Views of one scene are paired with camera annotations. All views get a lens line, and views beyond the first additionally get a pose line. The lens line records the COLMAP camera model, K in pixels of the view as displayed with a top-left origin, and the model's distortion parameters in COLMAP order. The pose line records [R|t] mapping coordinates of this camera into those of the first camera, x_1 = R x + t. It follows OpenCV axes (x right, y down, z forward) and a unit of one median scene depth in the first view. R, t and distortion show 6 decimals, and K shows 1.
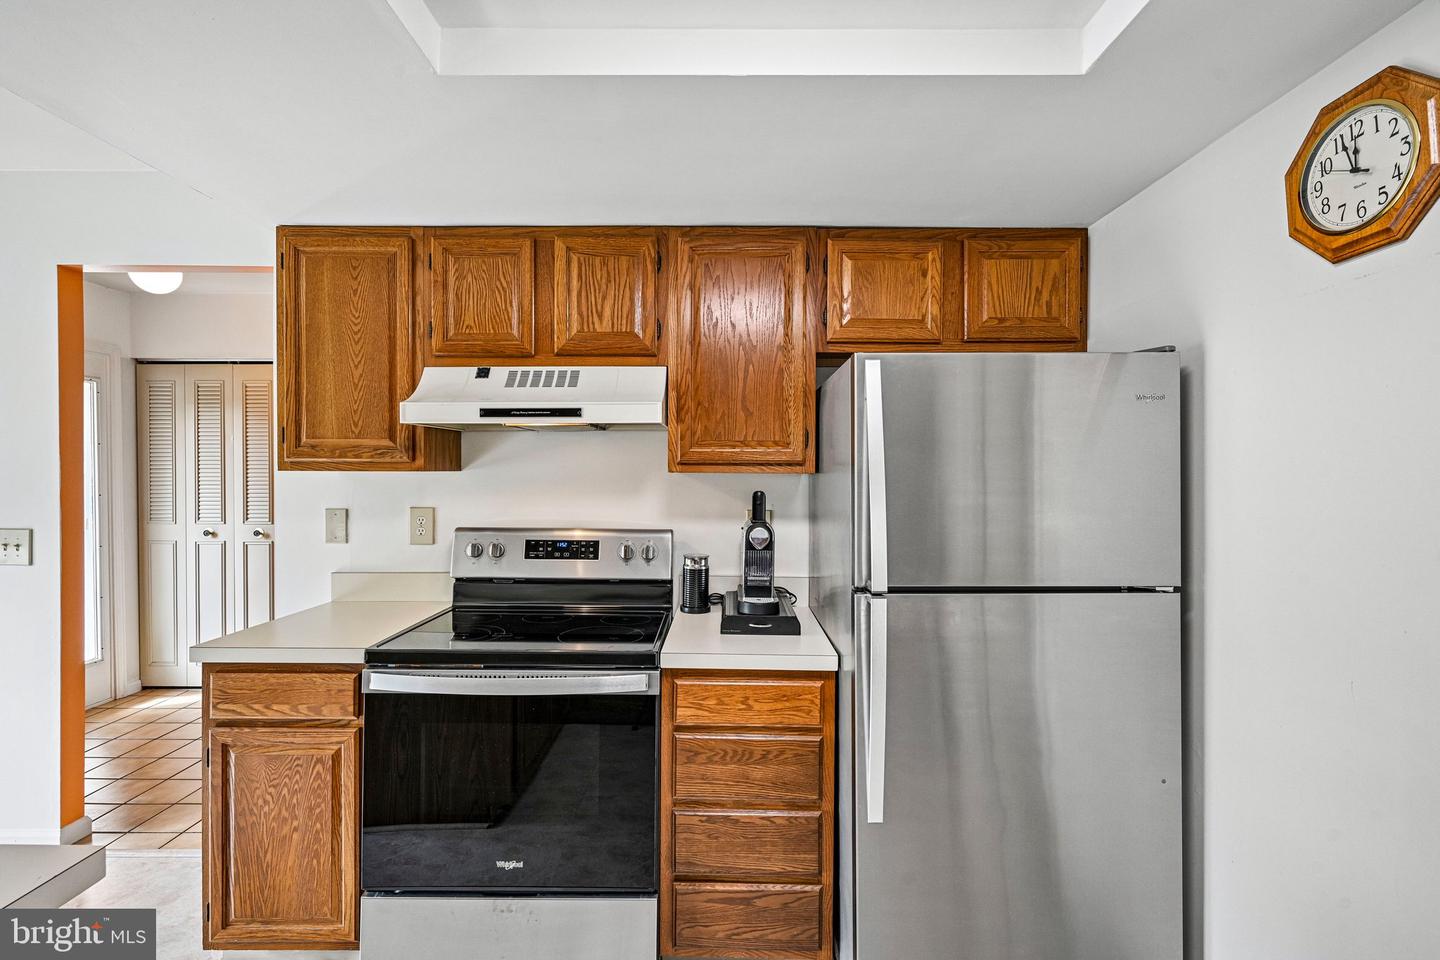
lens RADIAL K [[638.9, 0, 720.0], [0, 638.9, 480.0], [0, 0, 1]] dist [-0.001147, -0.000319]
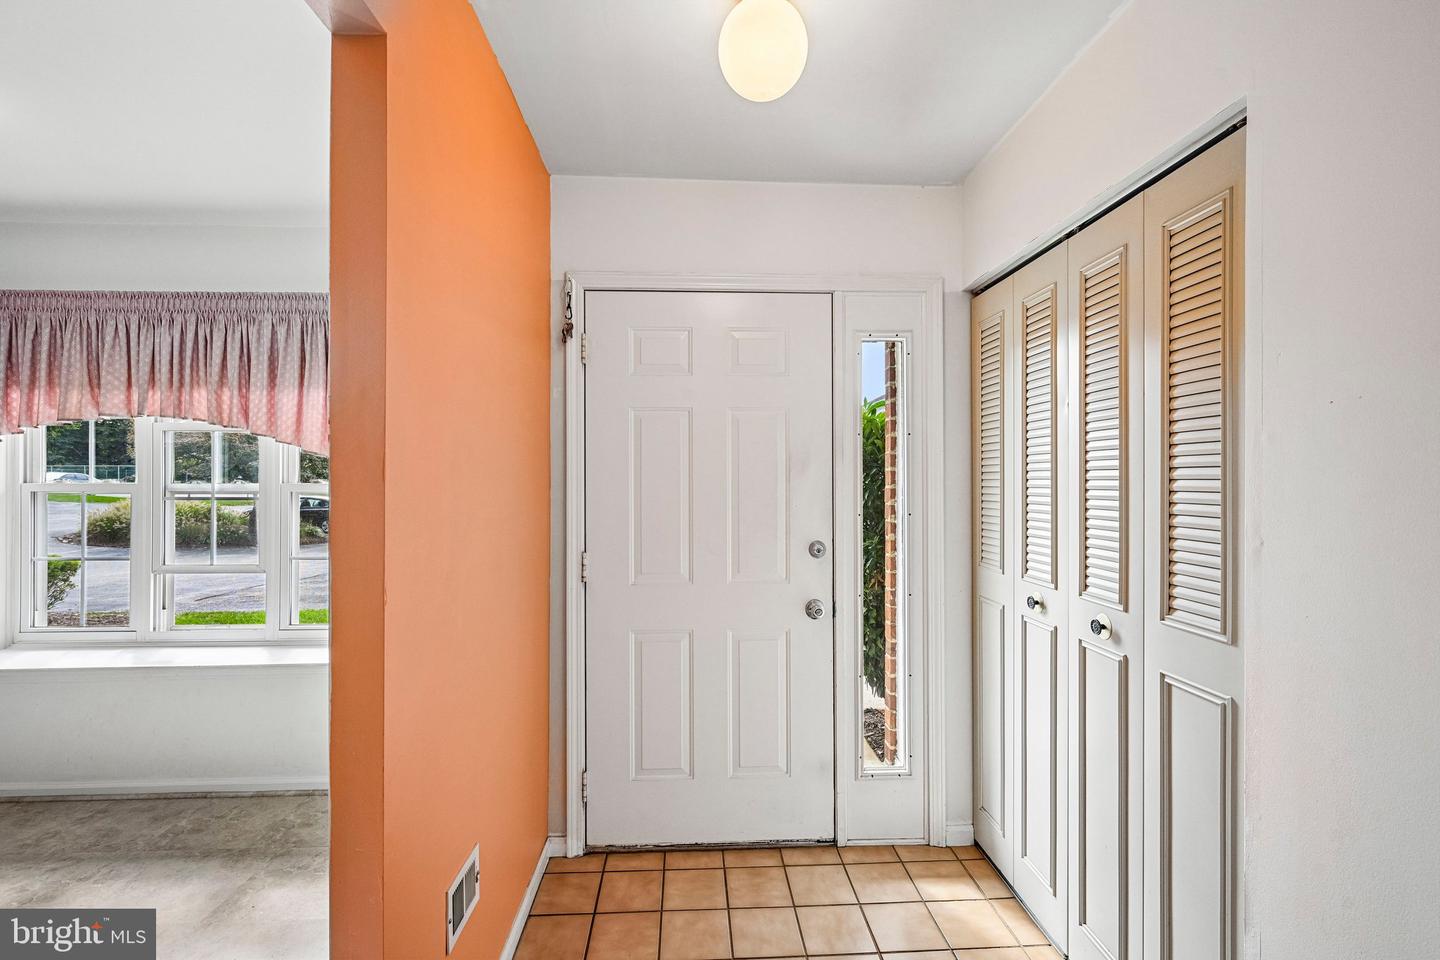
lens RADIAL K [[638.9, 0, 720.0], [0, 638.9, 480.0], [0, 0, 1]] dist [-0.001147, -0.000319]
pose [[0.053549, 0.002435, -0.998562, -0.327232], [-0.005499, 0.999983, 0.002143, -0.010387], [0.998550, 0.005376, 0.053562, 0.732977]]
